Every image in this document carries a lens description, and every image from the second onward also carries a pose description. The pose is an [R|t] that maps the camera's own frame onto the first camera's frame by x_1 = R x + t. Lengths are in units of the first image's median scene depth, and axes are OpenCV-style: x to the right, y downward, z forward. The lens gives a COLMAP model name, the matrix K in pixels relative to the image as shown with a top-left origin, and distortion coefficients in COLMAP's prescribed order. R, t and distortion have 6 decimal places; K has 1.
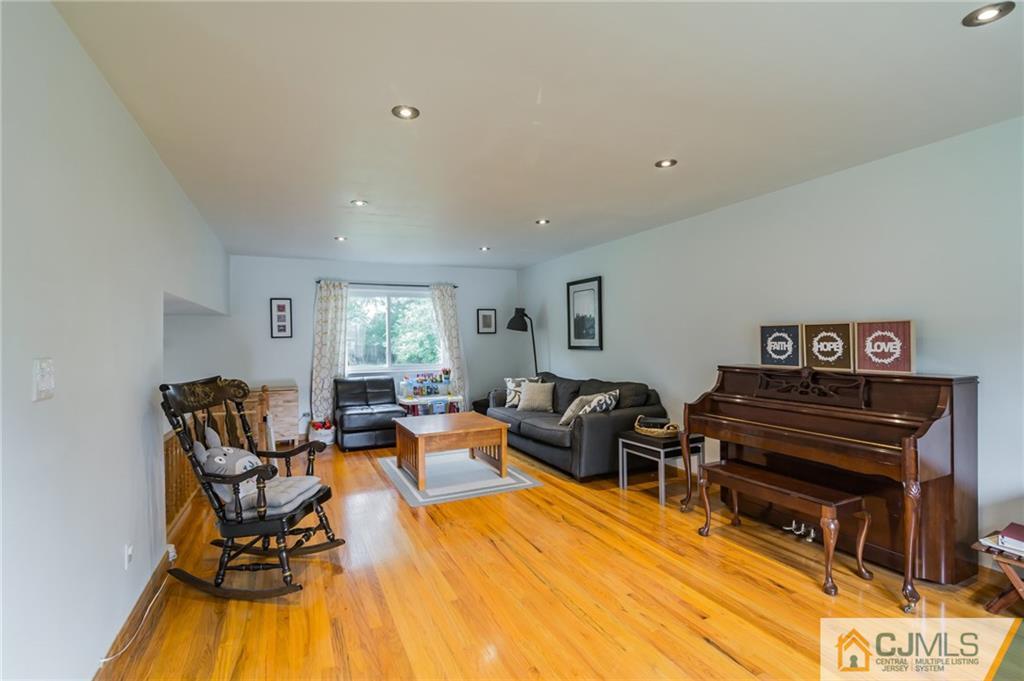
lens RADIAL K [[469.9, 0, 509.6], [0, 469.9, 329.0], [0, 0, 1]] dist [-0.013838, -0.000045]
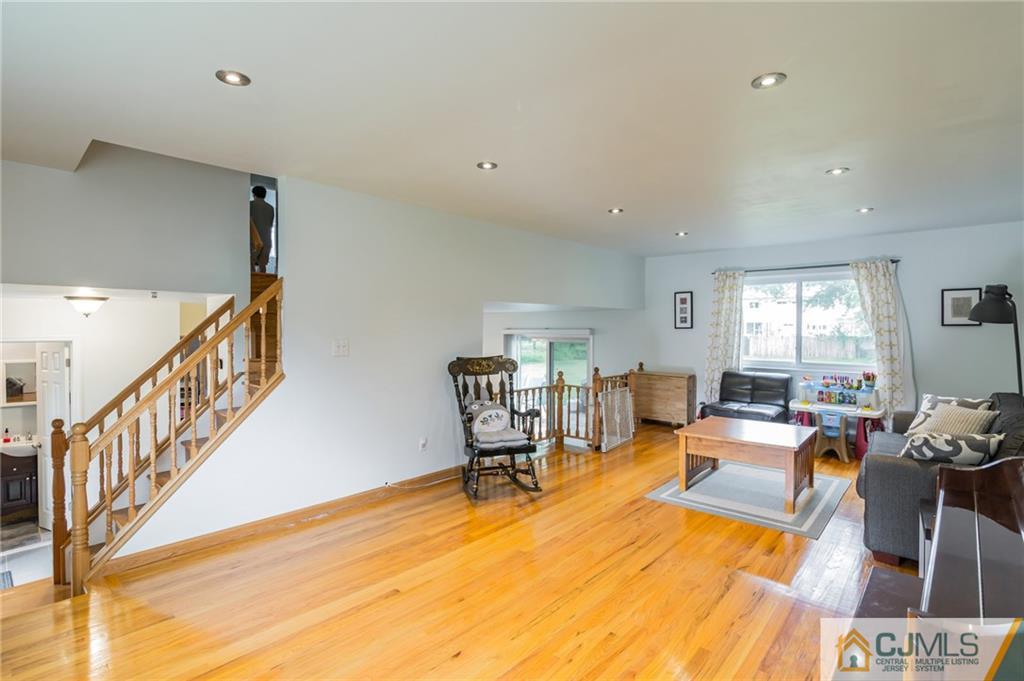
lens RADIAL K [[499.7, 0, 512.0], [0, 499.7, 324.9], [0, 0, 1]] dist [-0.017246, 0.000659]
pose [[0.382750, 0.007937, -0.923818, 0.499538], [0.010247, 0.999865, 0.012836, -0.009953], [0.923795, -0.014380, 0.382617, 0.233223]]
